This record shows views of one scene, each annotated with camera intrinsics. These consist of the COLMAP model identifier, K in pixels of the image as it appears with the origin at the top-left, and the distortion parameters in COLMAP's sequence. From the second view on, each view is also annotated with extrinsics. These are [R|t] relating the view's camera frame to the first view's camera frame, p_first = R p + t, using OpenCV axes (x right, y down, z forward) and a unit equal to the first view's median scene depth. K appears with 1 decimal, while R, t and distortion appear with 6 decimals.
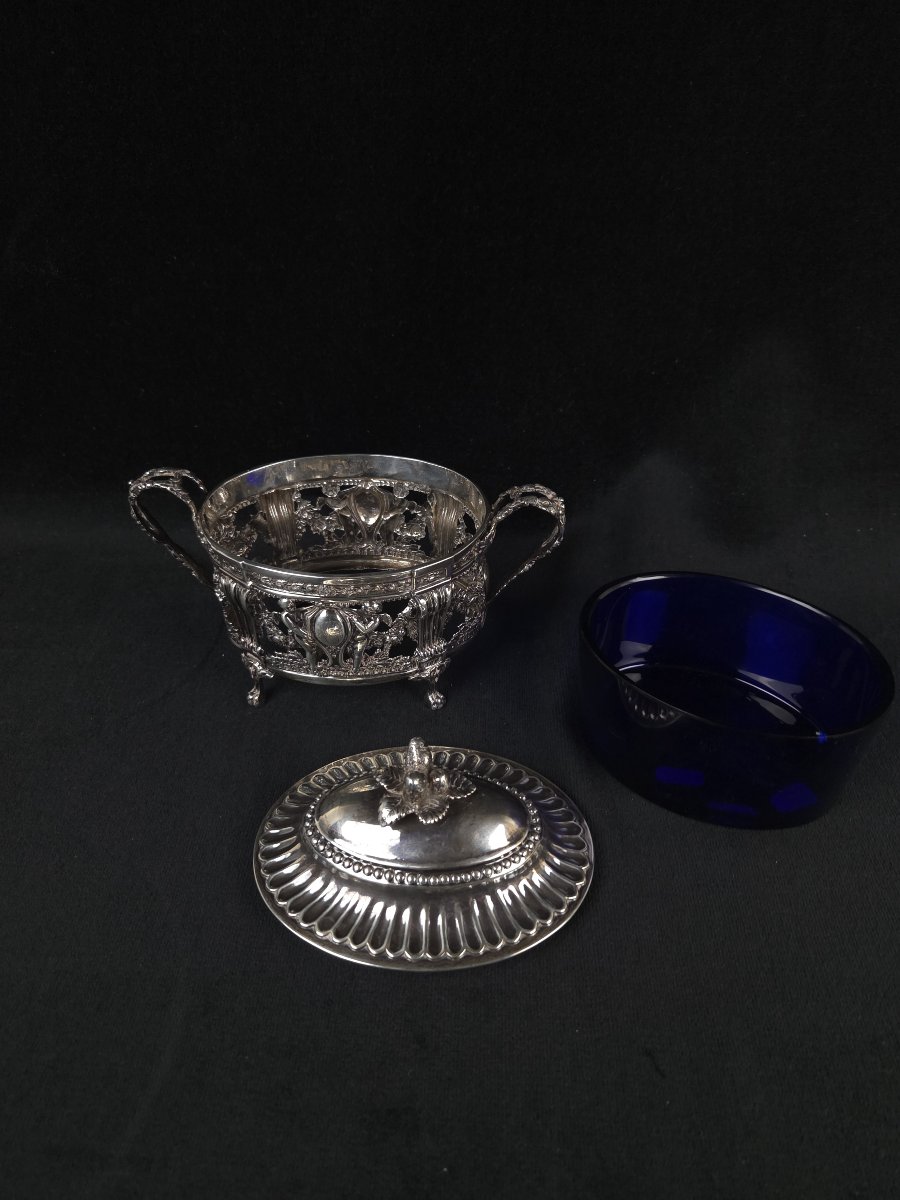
lens RADIAL K [[818.9, 0, 450.0], [0, 818.9, 600.0], [0, 0, 1]] dist [0.003253, -0.061152]
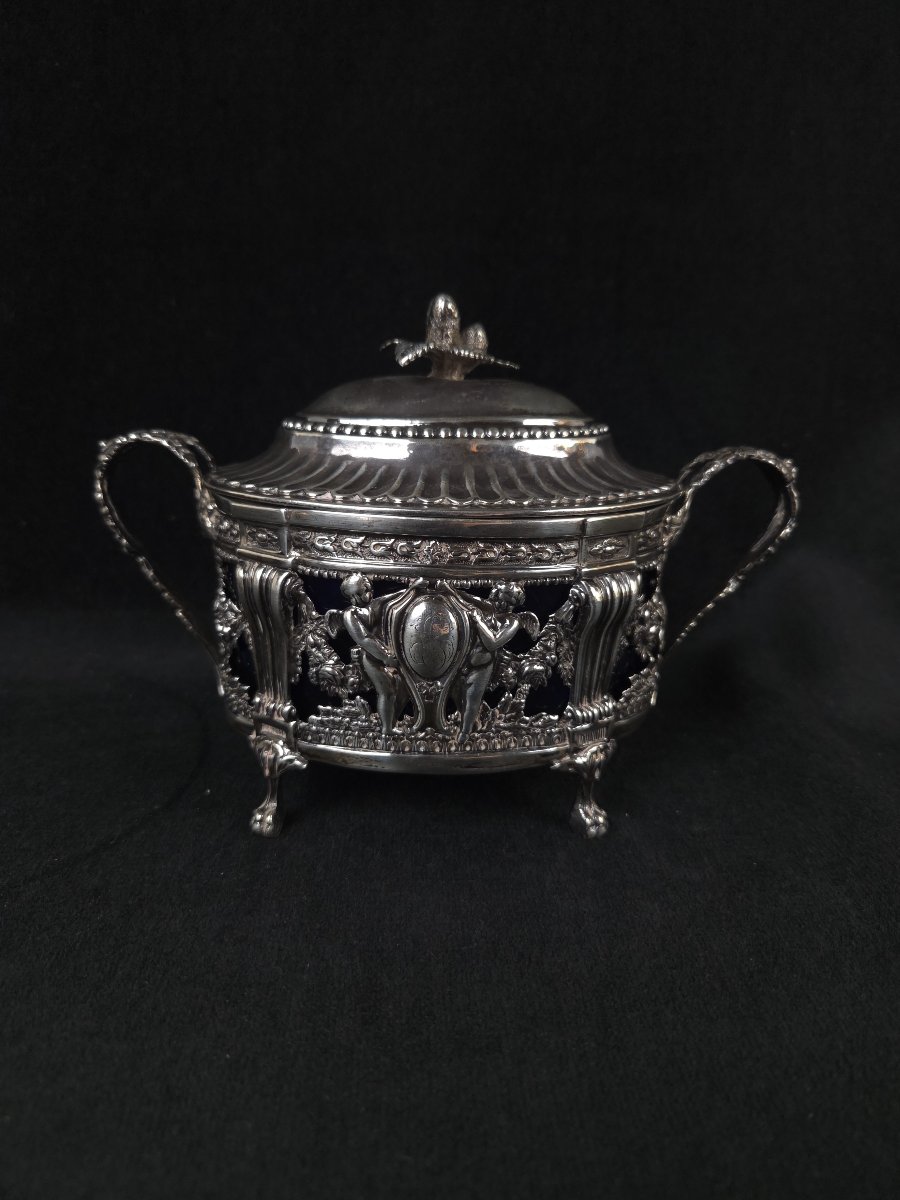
lens RADIAL K [[877.8, 0, 450.0], [0, 877.8, 600.0], [0, 0, 1]] dist [0.005673, -0.082983]
pose [[0.998792, 0.009314, 0.048252, -0.155358], [0.011494, 0.910363, -0.413651, 0.248250], [-0.047779, 0.413706, 0.909156, 0.426176]]
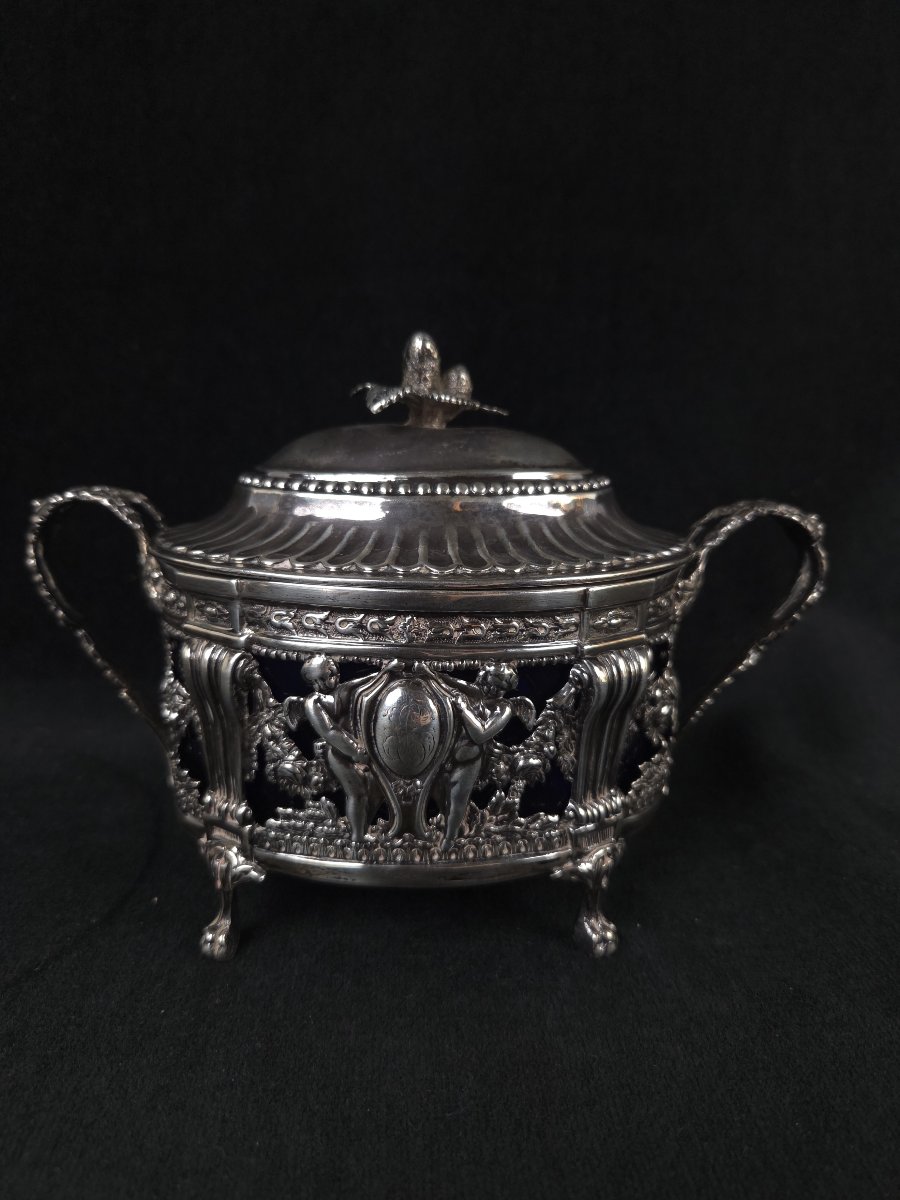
lens RADIAL K [[877.8, 0, 450.0], [0, 877.8, 600.0], [0, 0, 1]] dist [0.005673, -0.082983]
pose [[0.998382, 0.003063, 0.056782, -0.144485], [0.023326, 0.888609, -0.458072, 0.193386], [-0.051860, 0.458656, 0.887099, 0.491869]]
